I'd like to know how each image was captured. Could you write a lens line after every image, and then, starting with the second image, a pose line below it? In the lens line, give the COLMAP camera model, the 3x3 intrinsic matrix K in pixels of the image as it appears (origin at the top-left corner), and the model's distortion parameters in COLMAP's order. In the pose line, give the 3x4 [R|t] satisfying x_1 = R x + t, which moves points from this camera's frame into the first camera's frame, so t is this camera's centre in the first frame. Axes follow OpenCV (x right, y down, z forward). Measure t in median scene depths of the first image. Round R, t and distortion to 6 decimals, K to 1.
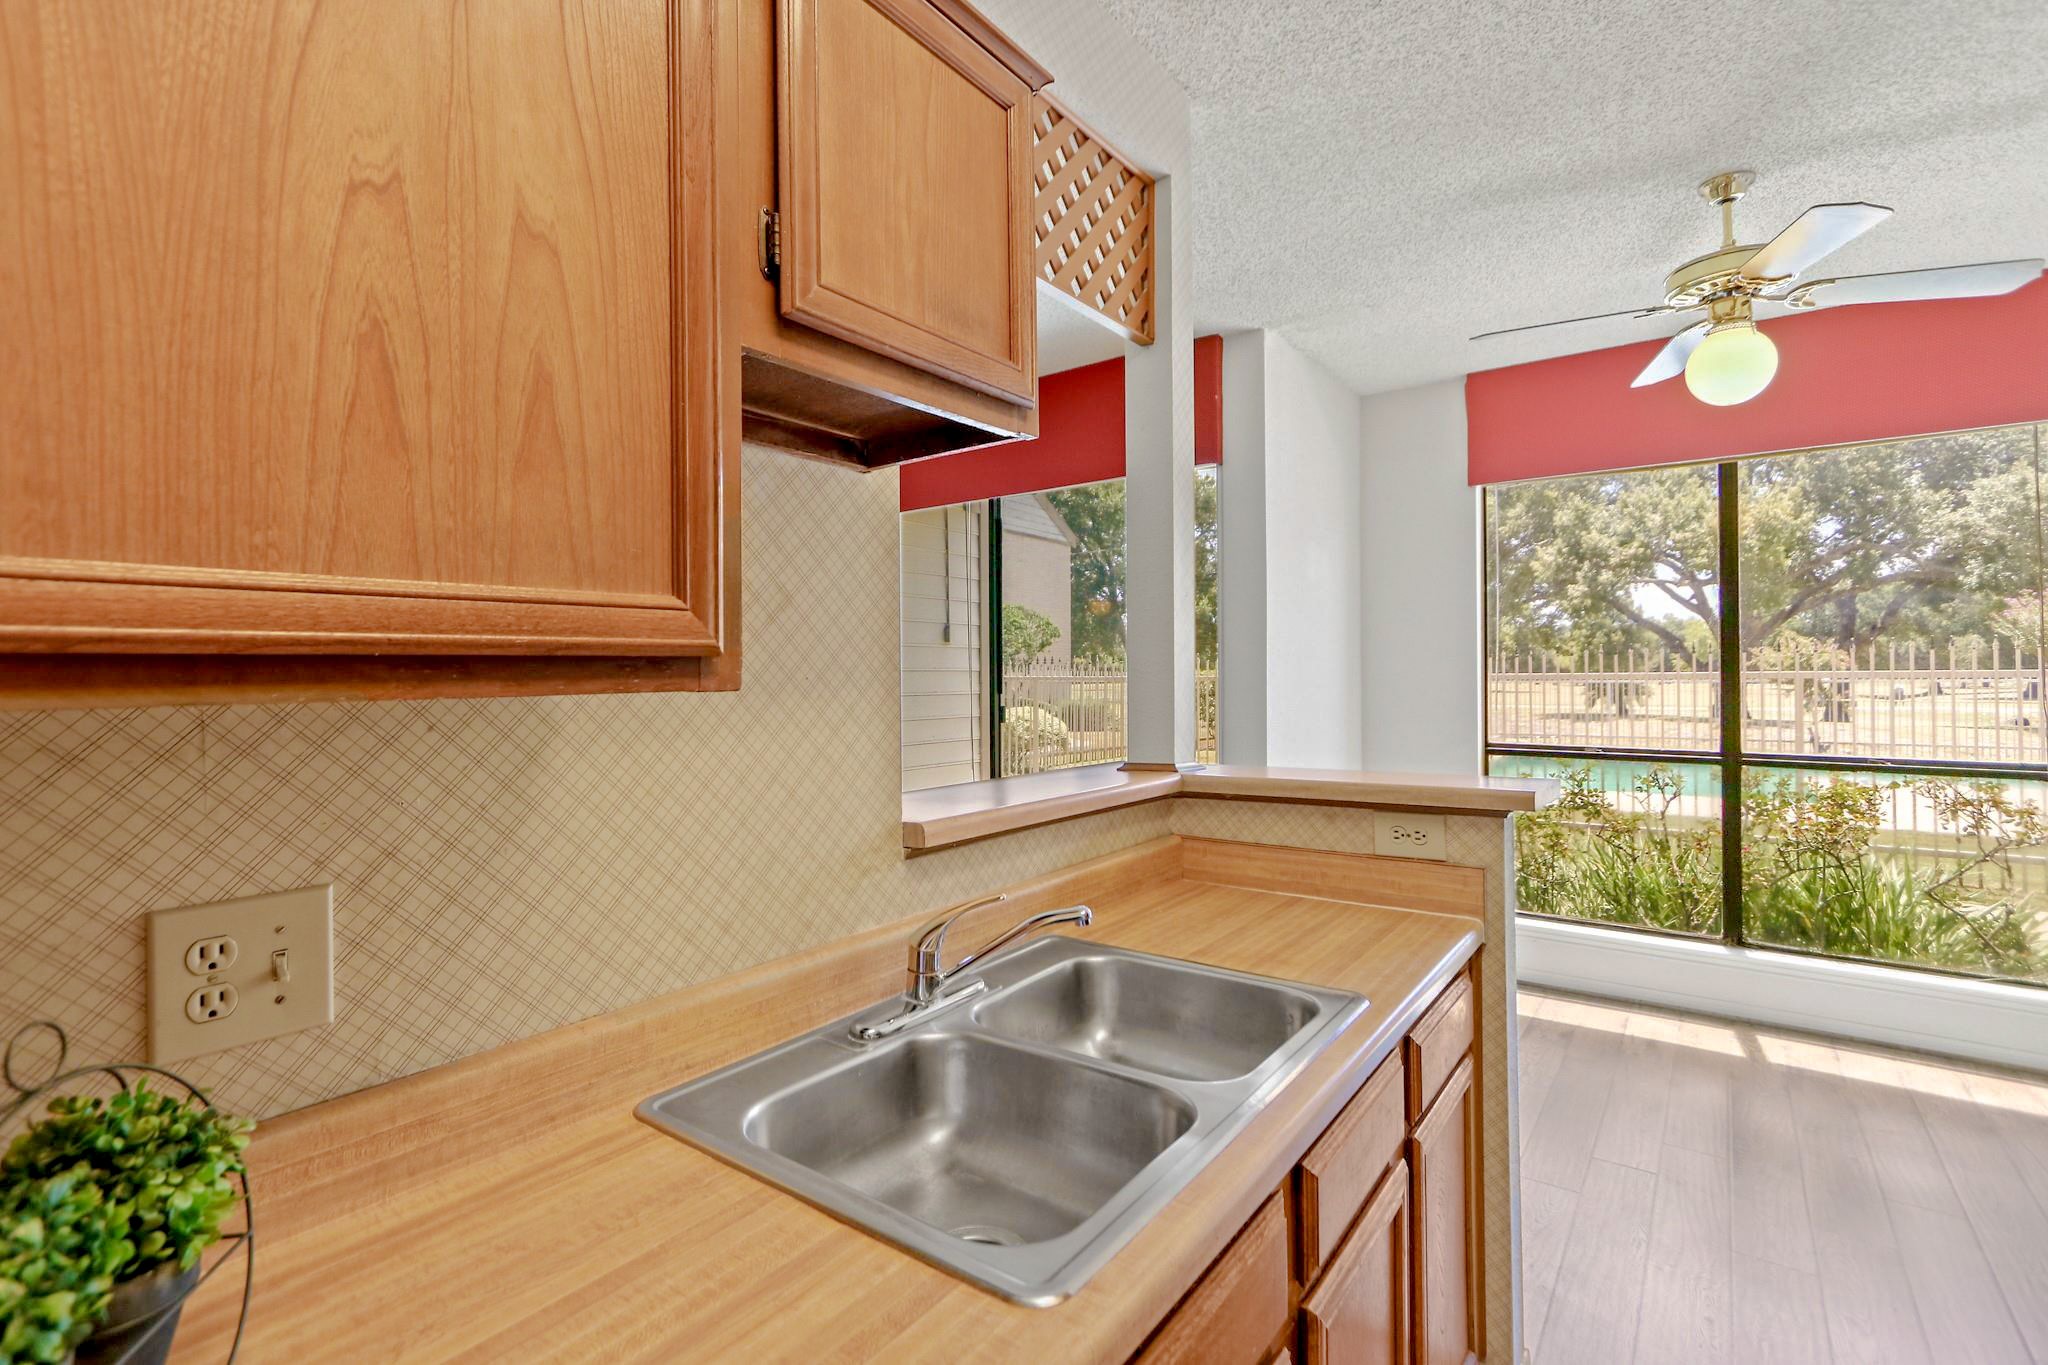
lens RADIAL K [[953.7, 0, 1026.5], [0, 953.7, 674.5], [0, 0, 1]] dist [0.013191, 0.000514]
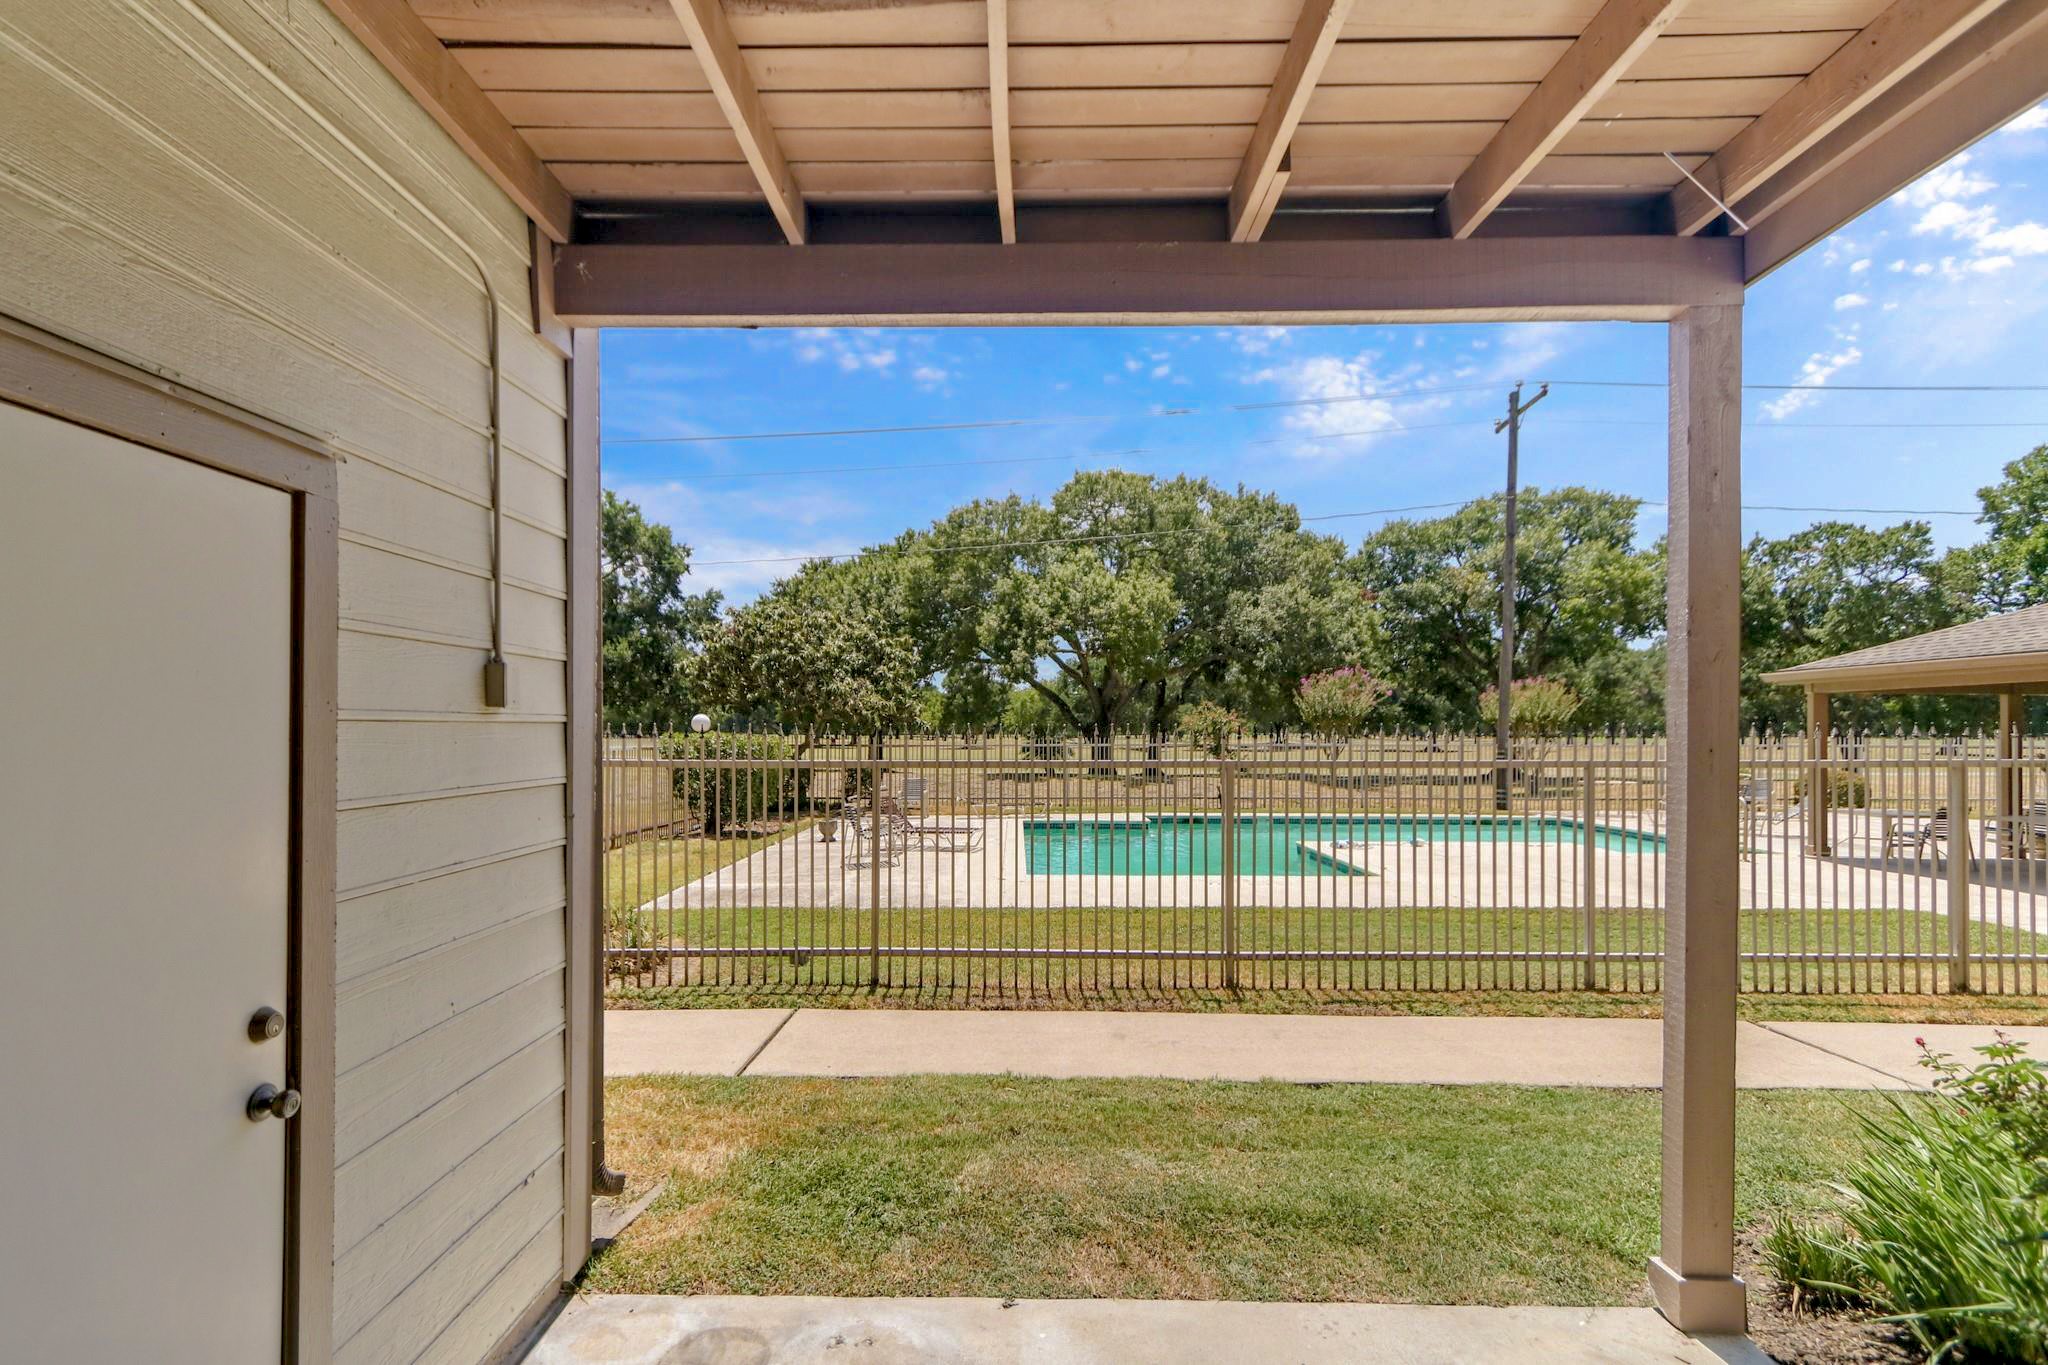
lens RADIAL K [[953.7, 0, 1014.6], [0, 953.7, 697.1], [0, 0, 1]] dist [0.013191, 0.000514]
pose [[0.814175, 0.026078, 0.580034, -0.031420], [-0.007553, 0.999382, -0.034330, -0.006903], [-0.580571, 0.023570, 0.813869, 0.155273]]
